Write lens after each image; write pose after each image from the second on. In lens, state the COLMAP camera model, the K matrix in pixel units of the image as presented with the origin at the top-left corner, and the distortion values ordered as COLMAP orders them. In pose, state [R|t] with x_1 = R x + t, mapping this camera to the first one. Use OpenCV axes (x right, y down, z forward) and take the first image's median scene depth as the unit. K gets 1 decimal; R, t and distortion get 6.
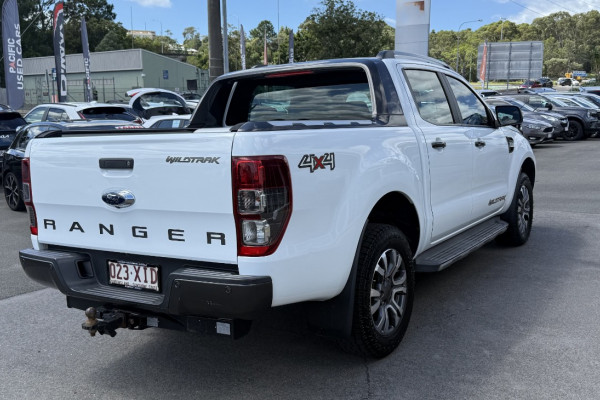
lens RADIAL K [[625.1, 0, 317.6], [0, 625.1, 199.5], [0, 0, 1]] dist [0.189447, -0.437868]
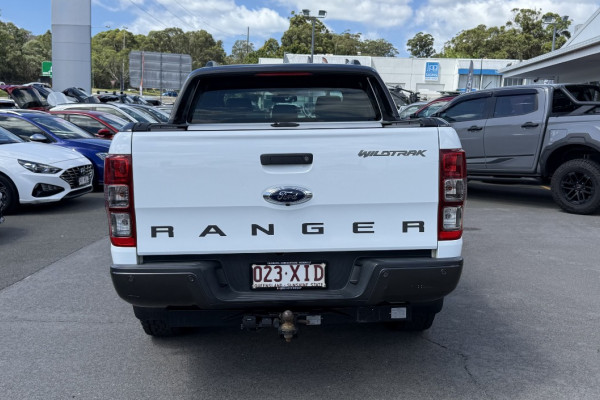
lens RADIAL K [[625.1, 0, 317.6], [0, 625.1, 199.5], [0, 0, 1]] dist [0.189447, -0.437868]
pose [[0.822114, -0.042662, 0.567722, -0.790699], [0.050813, 0.998707, 0.001466, 0.005252], [-0.567051, 0.027643, 0.823219, 0.188838]]
